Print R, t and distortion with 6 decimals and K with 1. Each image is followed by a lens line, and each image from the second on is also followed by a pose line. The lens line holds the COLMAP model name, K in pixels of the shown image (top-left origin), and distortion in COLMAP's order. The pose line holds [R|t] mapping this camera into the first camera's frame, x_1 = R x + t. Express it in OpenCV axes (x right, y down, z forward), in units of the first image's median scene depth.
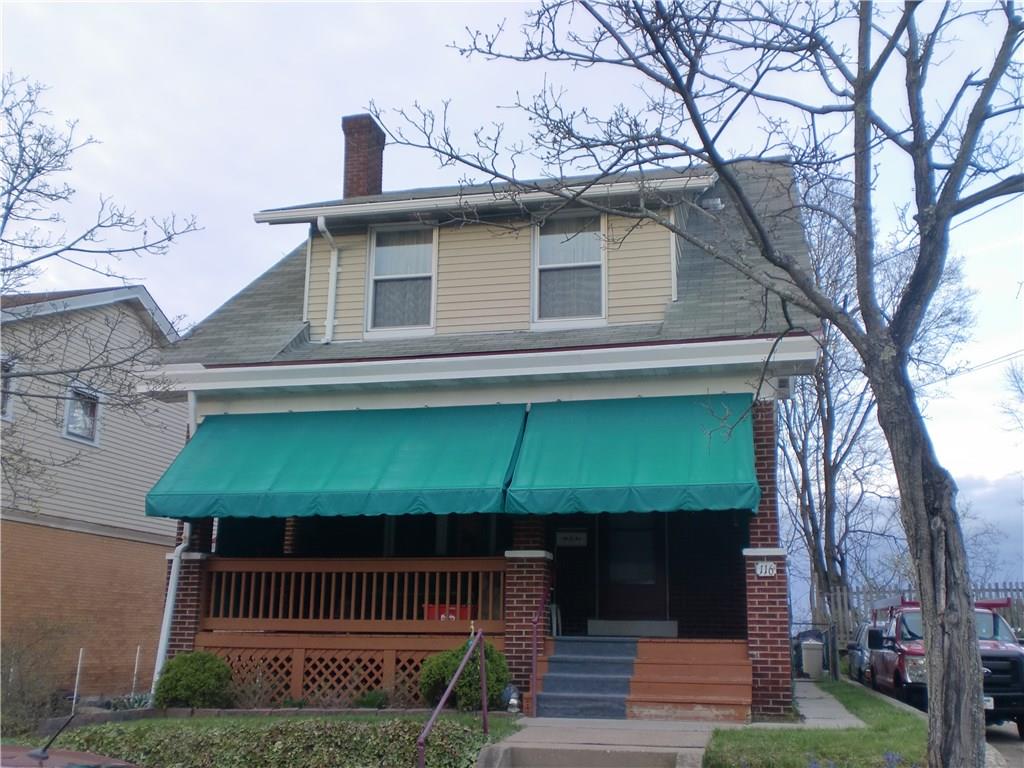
lens RADIAL K [[1053.4, 0, 535.9], [0, 1053.4, 379.6], [0, 0, 1]] dist [0.037317, -0.182955]
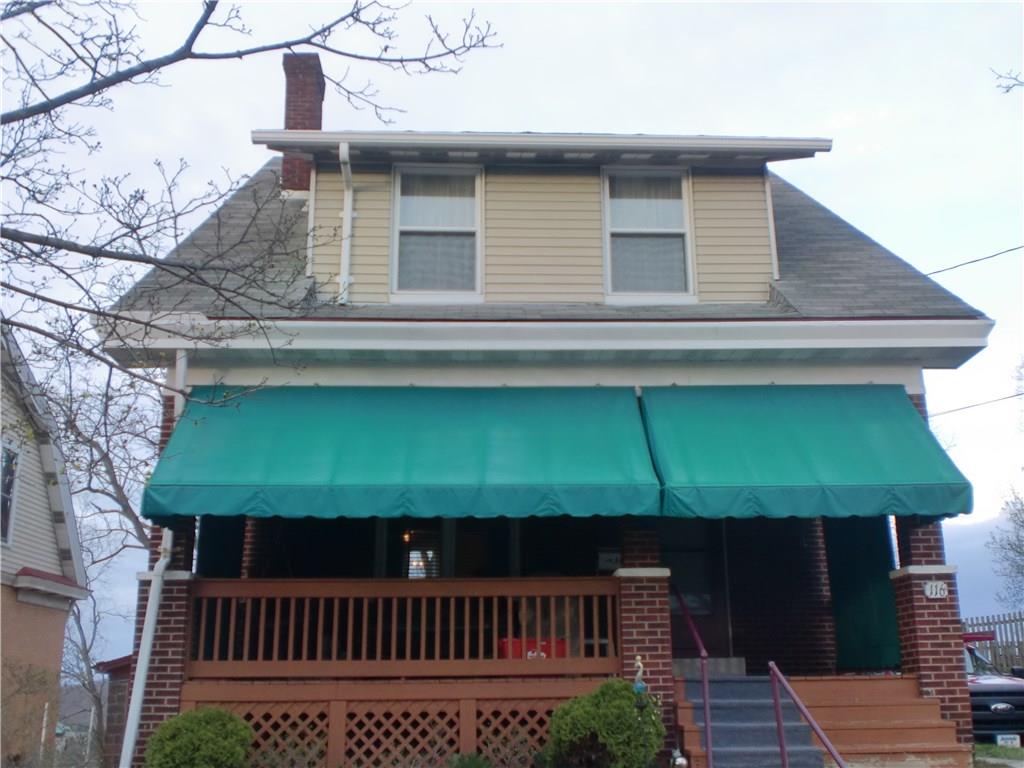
lens RADIAL K [[1053.4, 0, 535.9], [0, 1053.4, 379.6], [0, 0, 1]] dist [0.037317, -0.182955]
pose [[0.963467, 0.053677, 0.262392, -0.303885], [-0.041365, 0.997778, -0.052227, 0.064679], [-0.264612, 0.039465, 0.963547, 0.247757]]
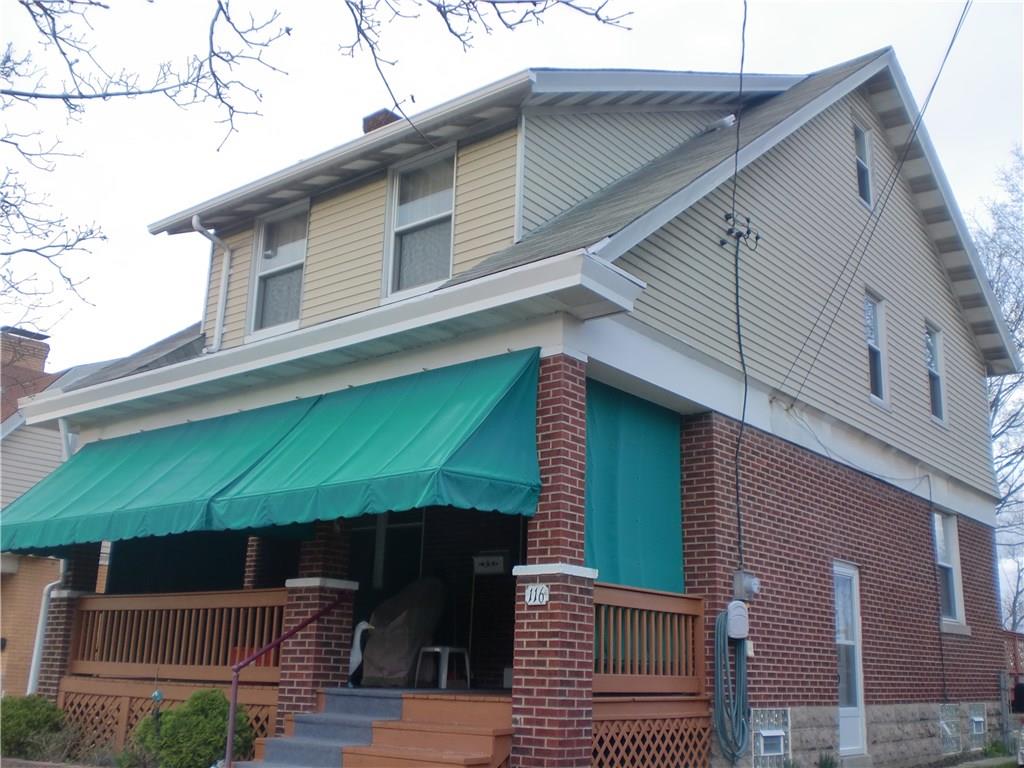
lens RADIAL K [[1053.4, 0, 535.9], [0, 1053.4, 379.6], [0, 0, 1]] dist [0.037317, -0.182955]
pose [[0.903409, -0.105427, -0.415617, 0.489610], [0.087887, 0.994251, -0.061170, 0.077032], [0.419676, 0.018734, 0.907481, 0.348828]]
